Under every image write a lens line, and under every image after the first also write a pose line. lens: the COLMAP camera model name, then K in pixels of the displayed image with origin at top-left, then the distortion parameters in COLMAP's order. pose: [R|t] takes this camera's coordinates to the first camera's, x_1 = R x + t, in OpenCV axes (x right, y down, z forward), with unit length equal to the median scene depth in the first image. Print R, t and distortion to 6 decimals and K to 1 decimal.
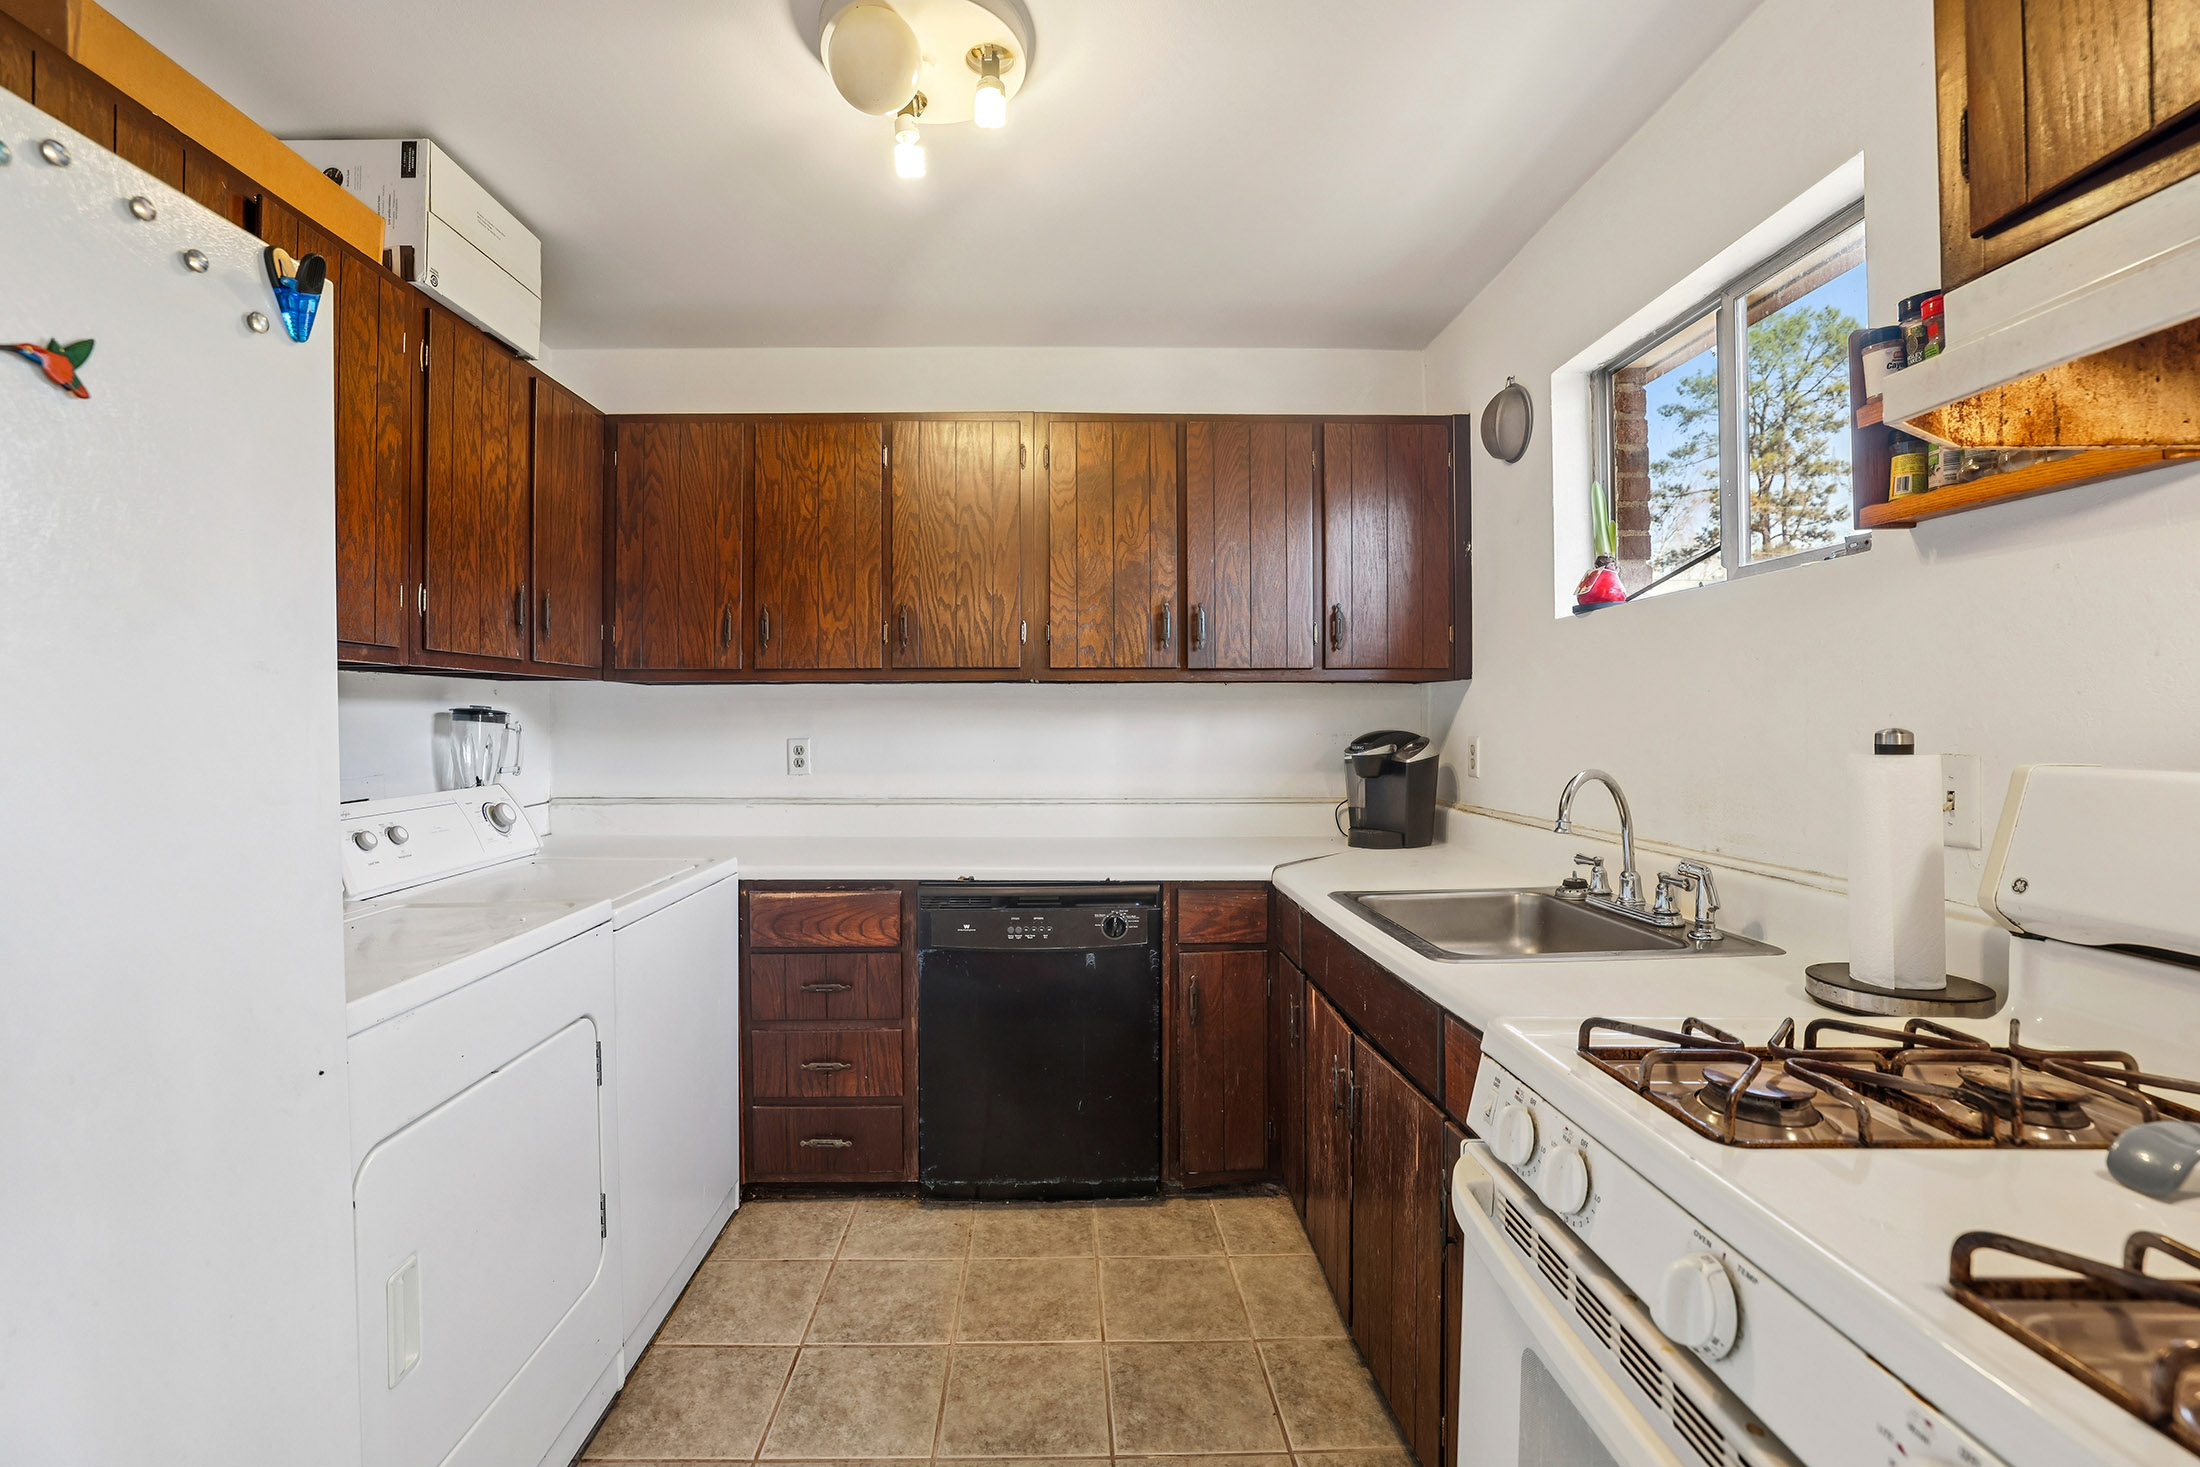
lens RADIAL K [[942.2, 0, 1092.5], [0, 942.2, 727.1], [0, 0, 1]] dist [-0.040091, 0.010519]
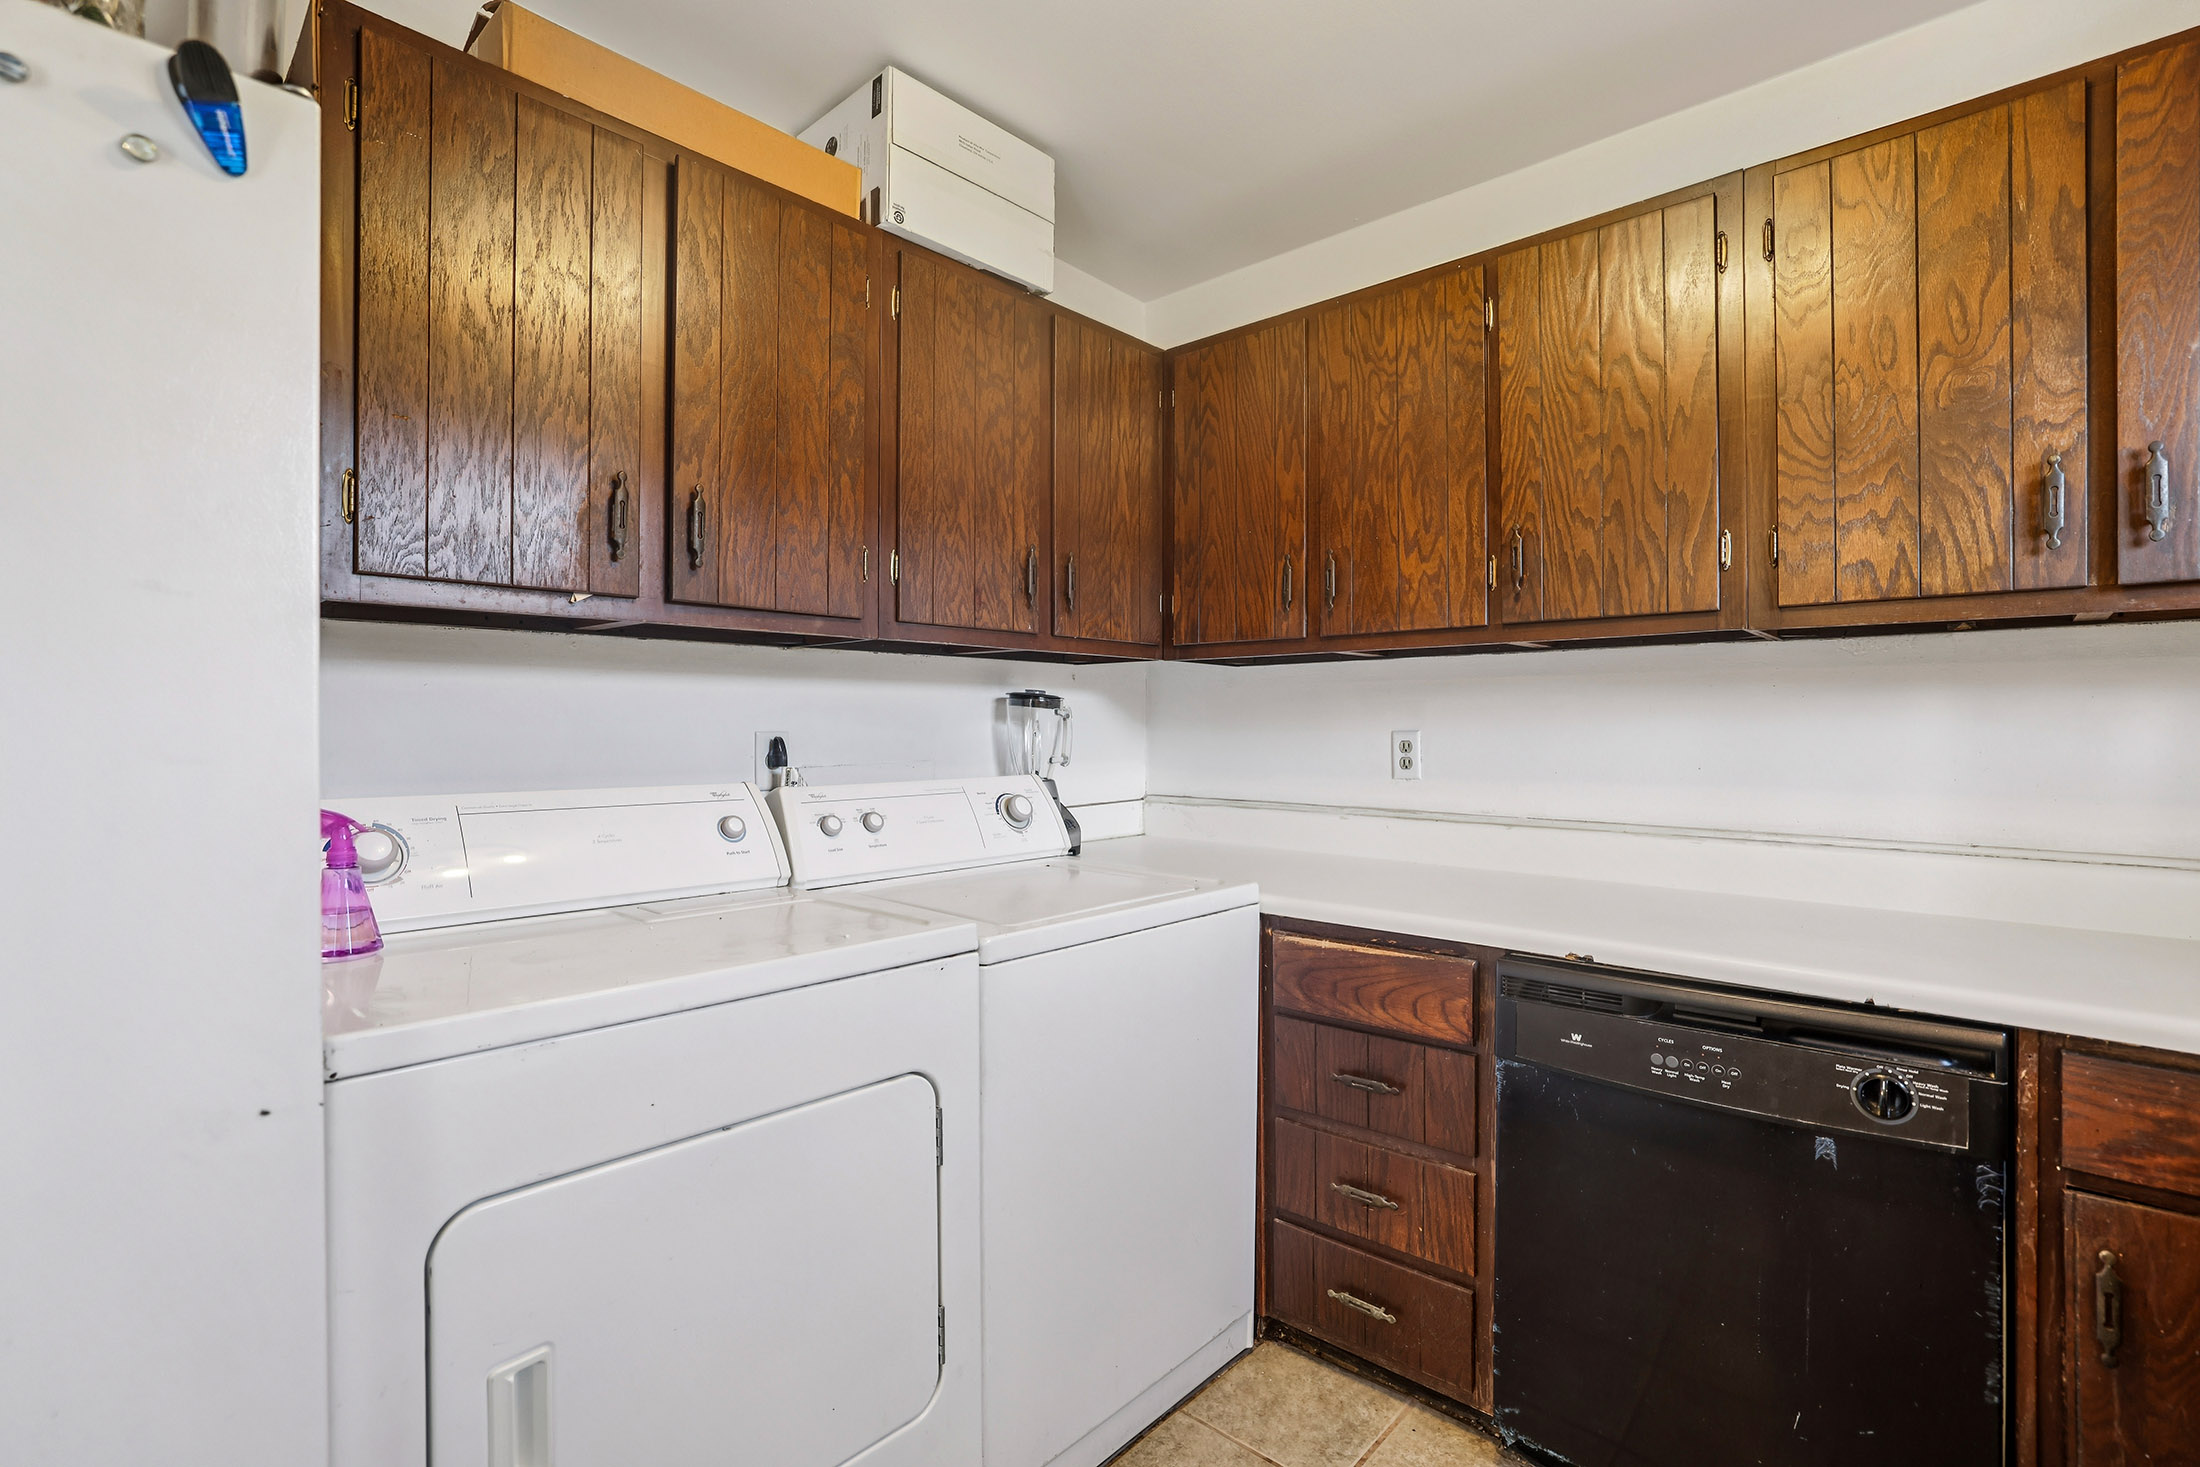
lens RADIAL K [[1052.0, 0, 1016.9], [0, 1052.0, 722.1], [0, 0, 1]] dist [-0.040196, 0.013116]
pose [[0.714693, 0.002476, -0.699434, 0.069974], [-0.006745, 0.999972, -0.003353, 0.014043], [0.699406, 0.007114, 0.714689, 0.258848]]
